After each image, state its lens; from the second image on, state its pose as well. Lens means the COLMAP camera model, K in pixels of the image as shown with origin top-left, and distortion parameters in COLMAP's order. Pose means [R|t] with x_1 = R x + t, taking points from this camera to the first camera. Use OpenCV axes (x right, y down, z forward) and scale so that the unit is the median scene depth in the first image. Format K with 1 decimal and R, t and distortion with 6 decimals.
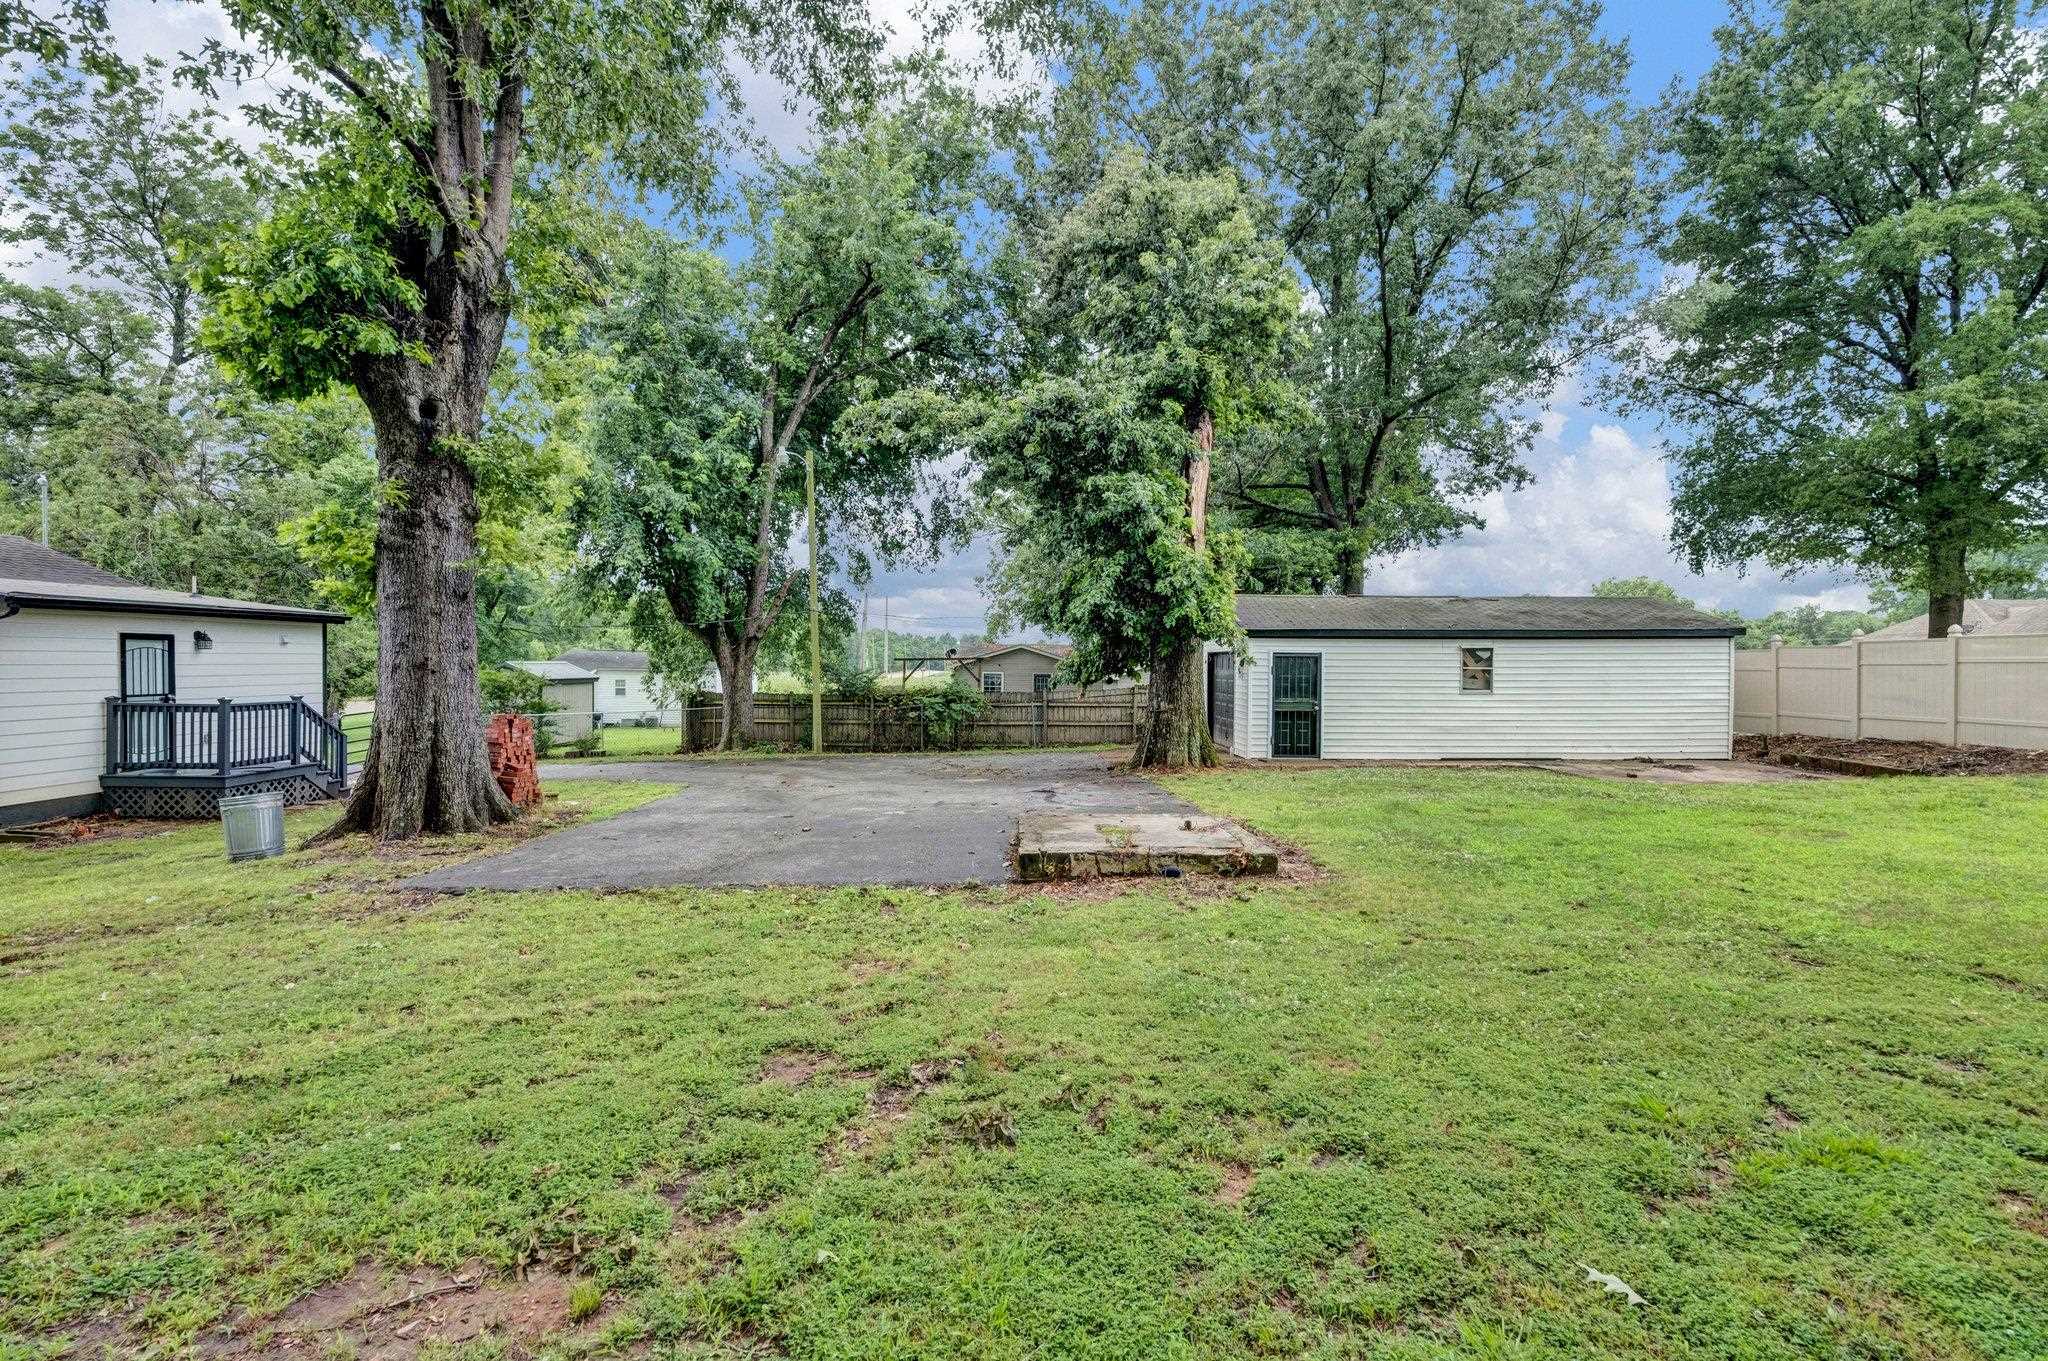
lens RADIAL K [[927.6, 0, 1024.0], [0, 927.6, 680.5], [0, 0, 1]] dist [0.027416, -0.018526]
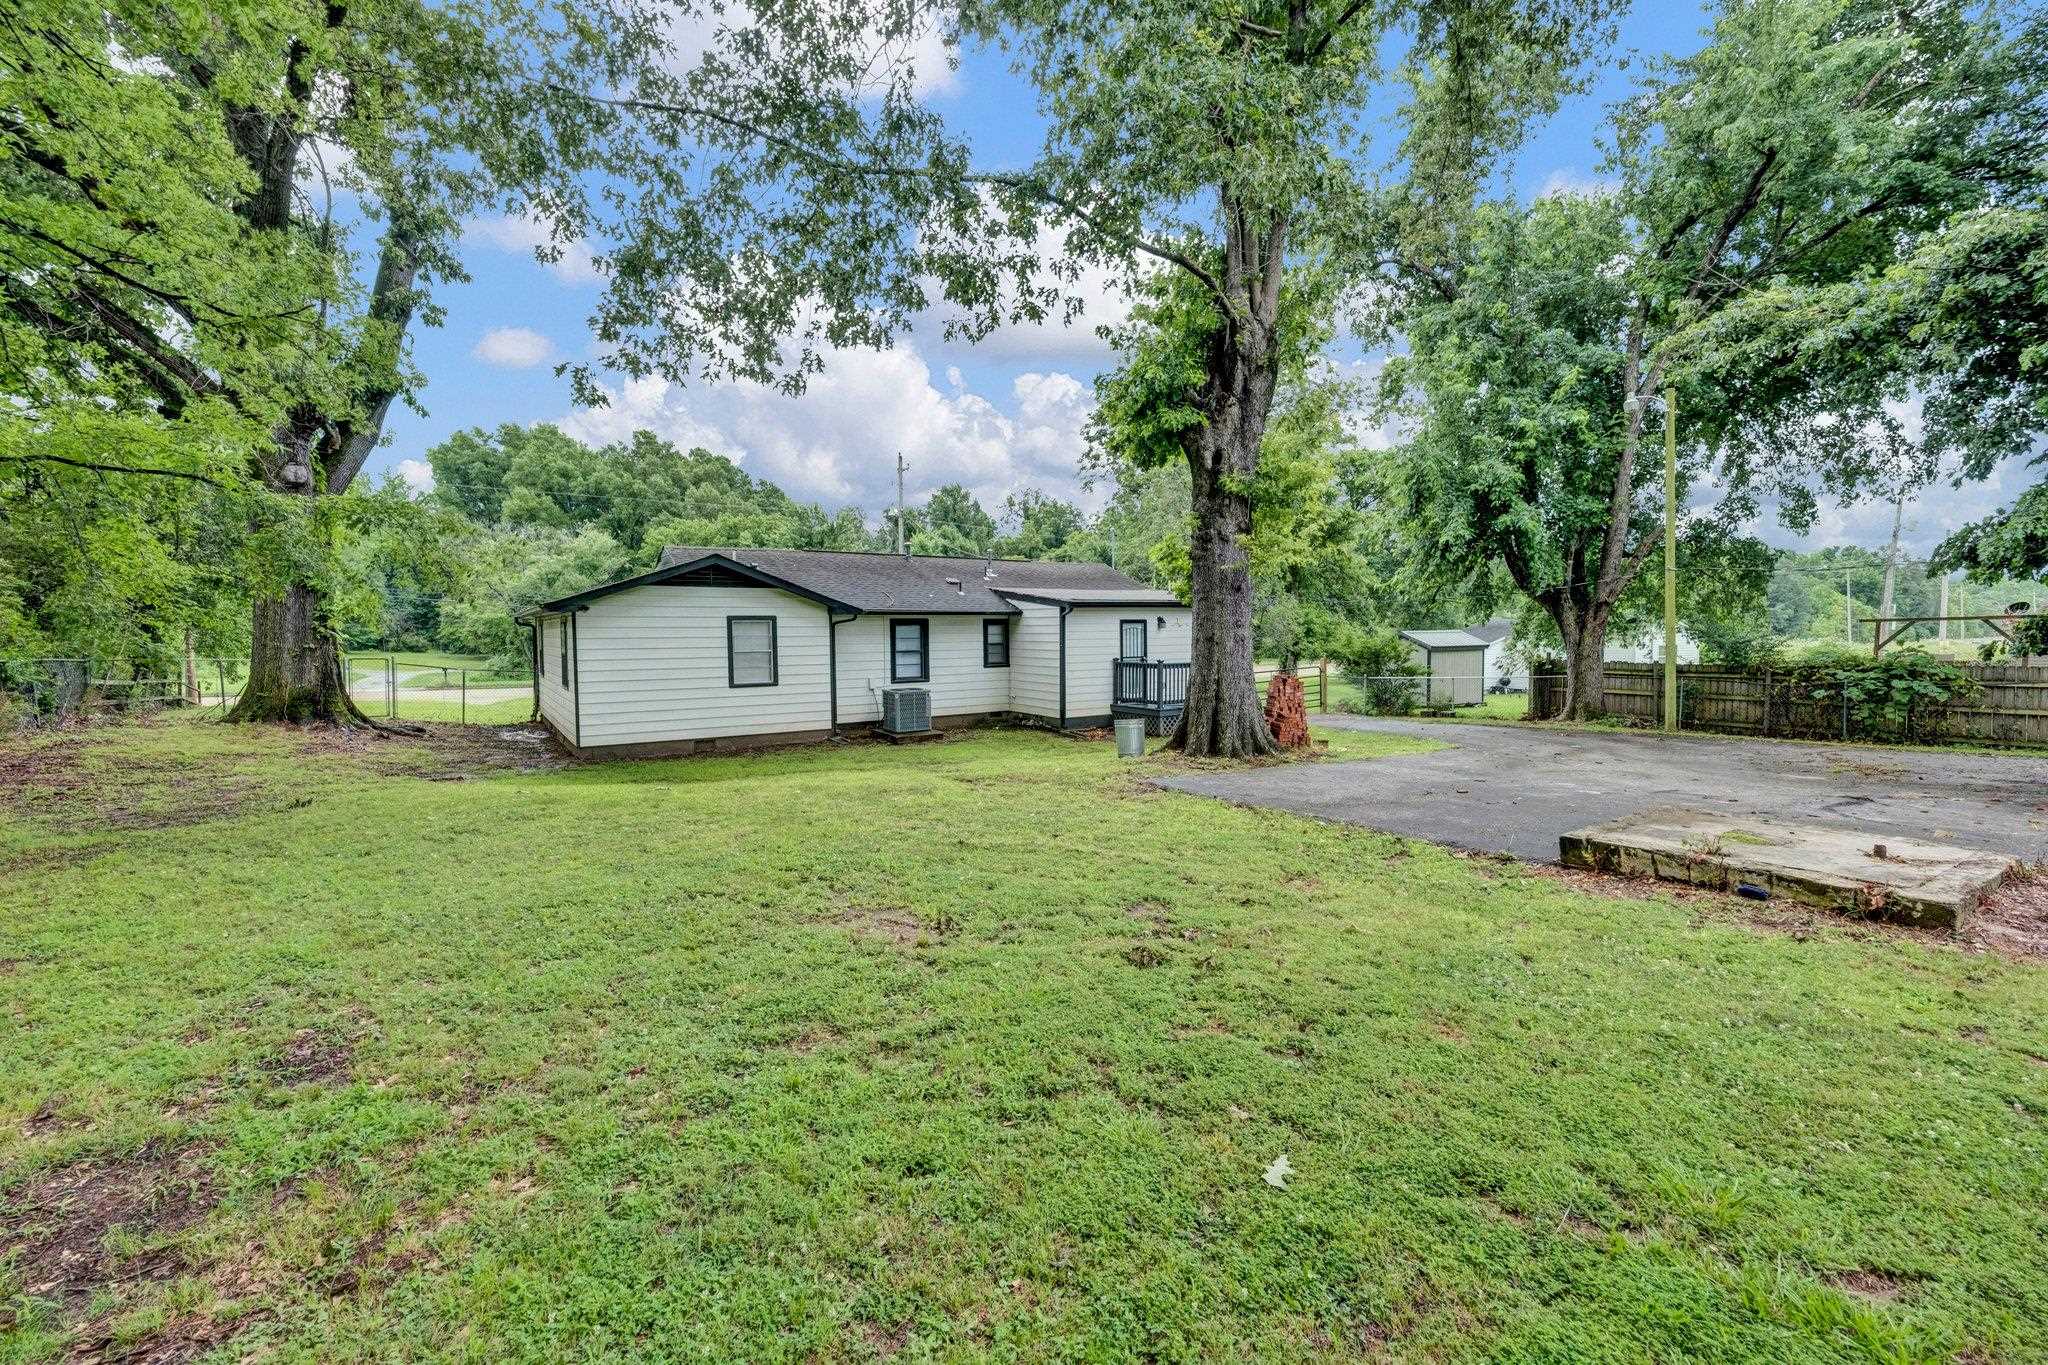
lens RADIAL K [[927.6, 0, 1024.0], [0, 927.6, 682.5], [0, 0, 1]] dist [0.027416, -0.018526]
pose [[0.493436, 0.035565, -0.869055, 0.442109], [-0.000384, 0.999172, 0.040672, -0.006810], [0.869782, -0.019736, 0.493041, 0.044006]]
